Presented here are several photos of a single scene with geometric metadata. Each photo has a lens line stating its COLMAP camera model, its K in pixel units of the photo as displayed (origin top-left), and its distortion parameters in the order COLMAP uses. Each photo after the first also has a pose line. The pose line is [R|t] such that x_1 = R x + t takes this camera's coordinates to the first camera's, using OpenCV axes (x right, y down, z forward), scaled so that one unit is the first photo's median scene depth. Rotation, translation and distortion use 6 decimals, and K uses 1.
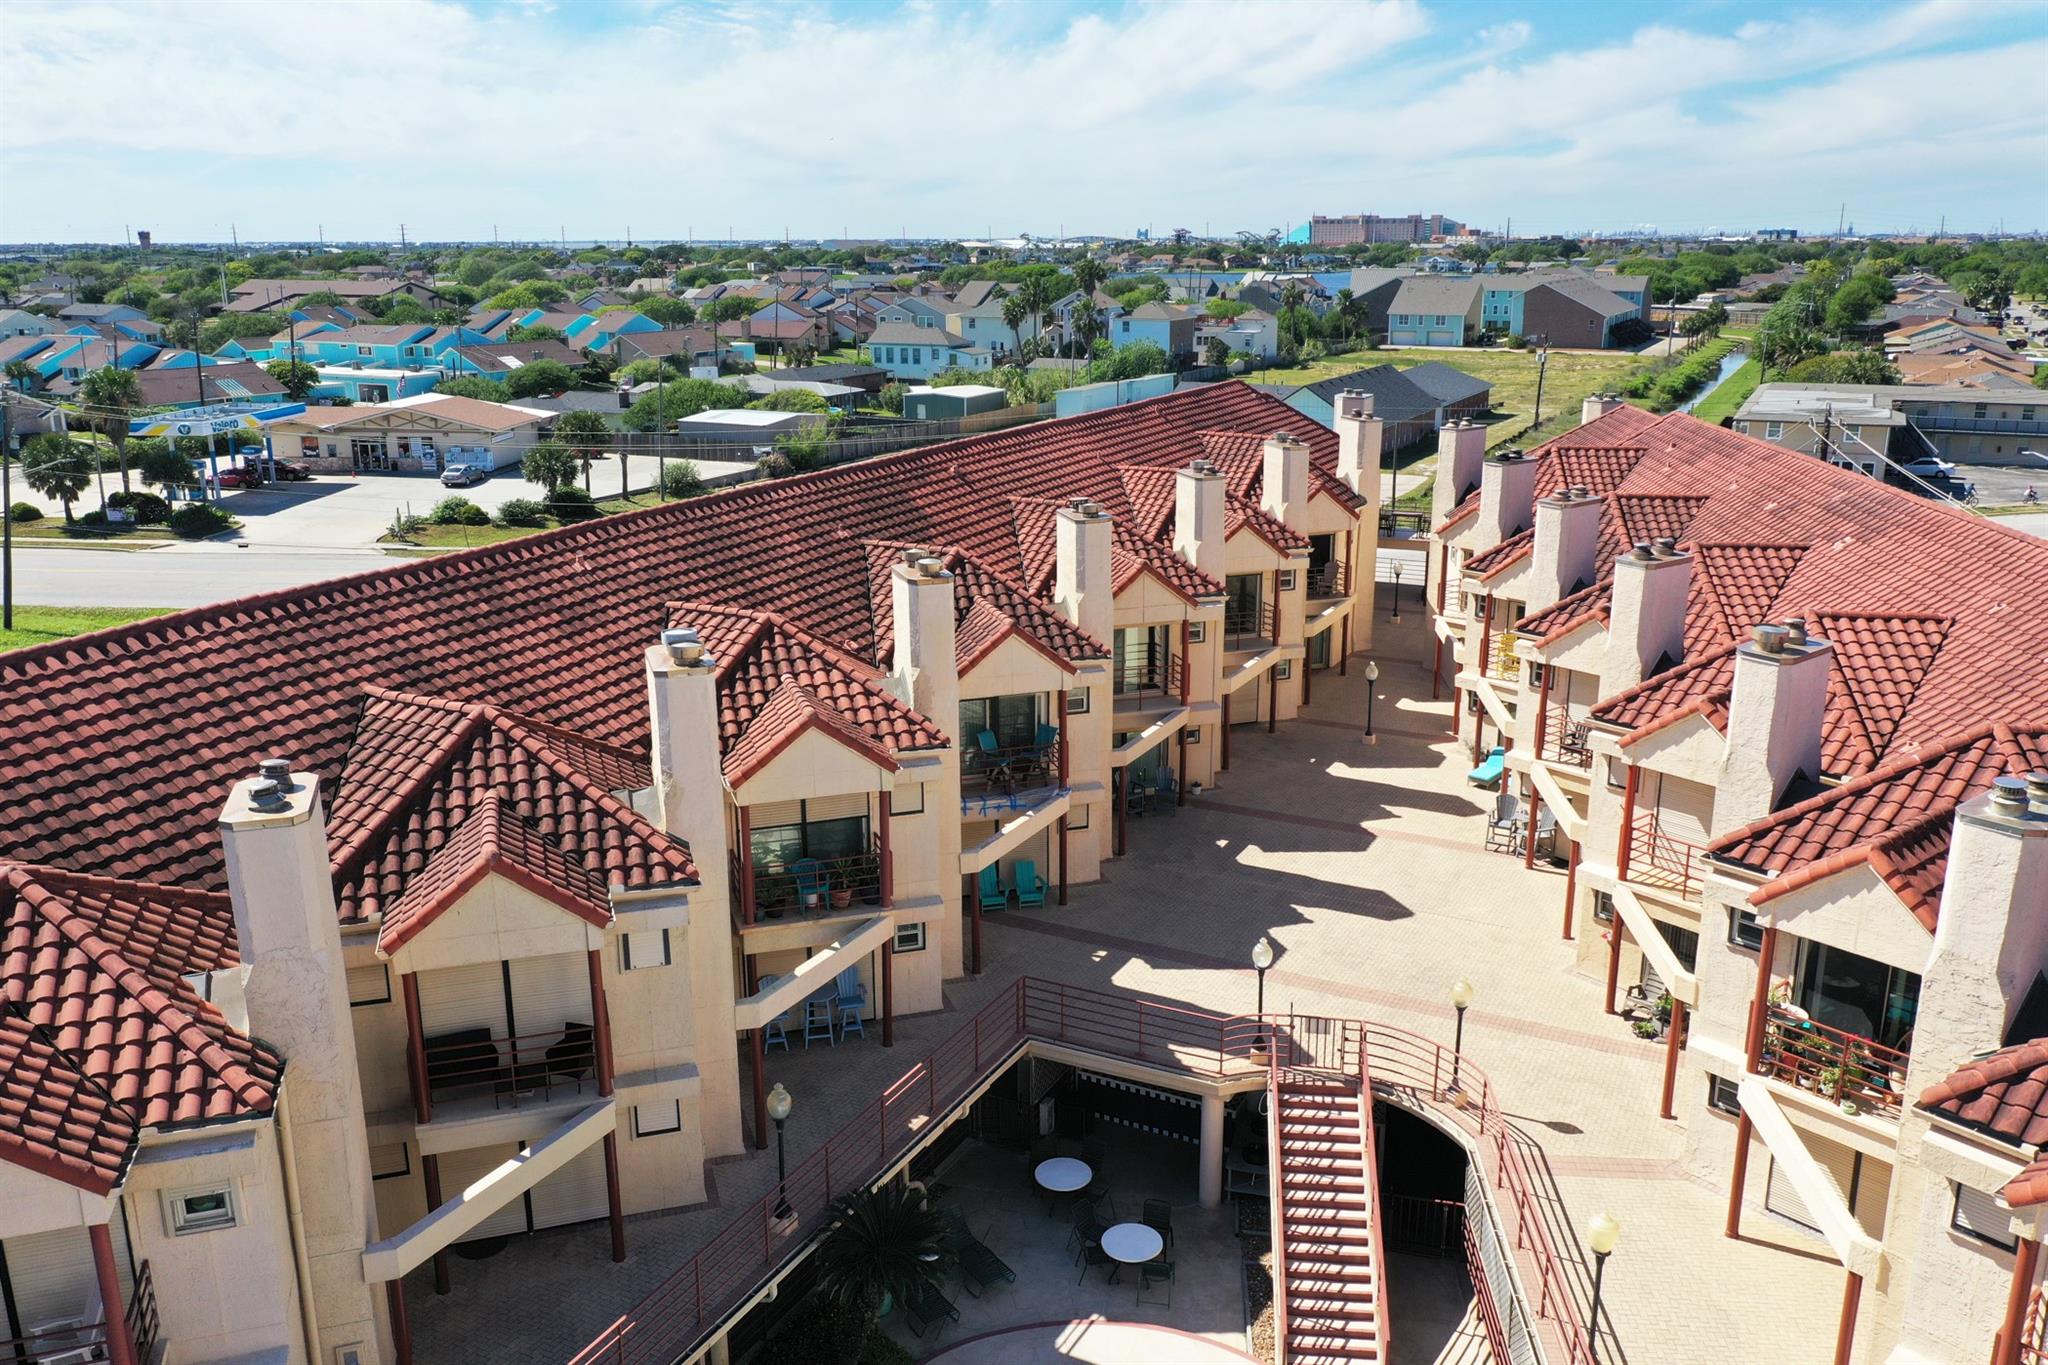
lens RADIAL K [[1664.9, 0, 1023.4], [0, 1664.9, 656.2], [0, 0, 1]] dist [0.007538, -0.004098]
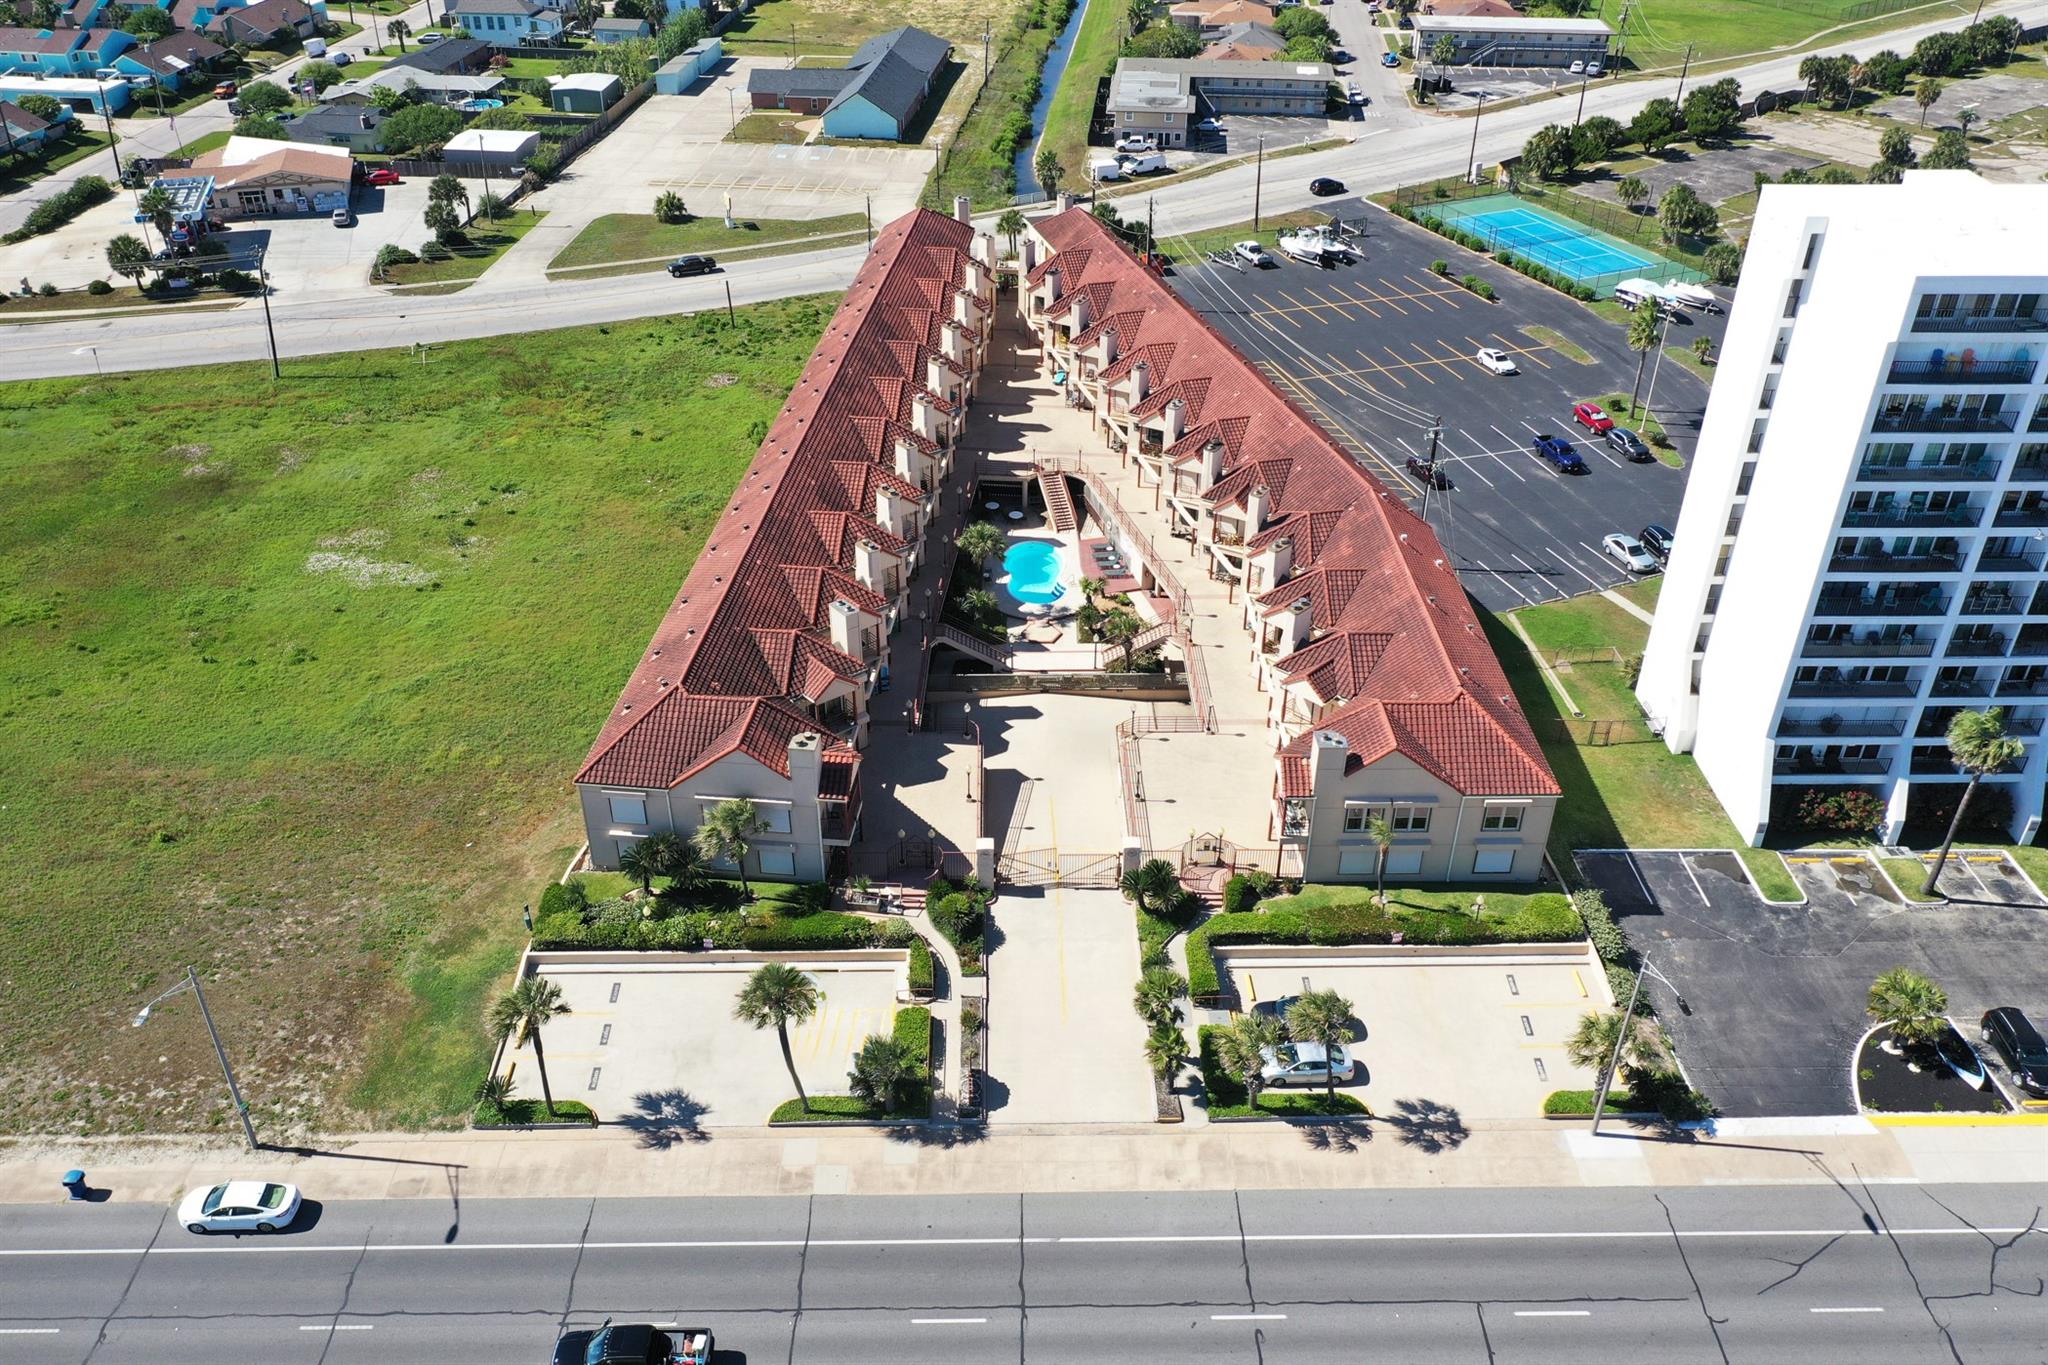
lens RADIAL K [[1664.9, 0, 1023.4], [0, 1664.9, 656.2], [0, 0, 1]] dist [0.007538, -0.004098]
pose [[0.932861, -0.186585, 0.308151, -1.138604], [0.086270, 0.946230, 0.311779, -0.565425], [-0.349755, -0.264263, 0.898797, -2.604857]]
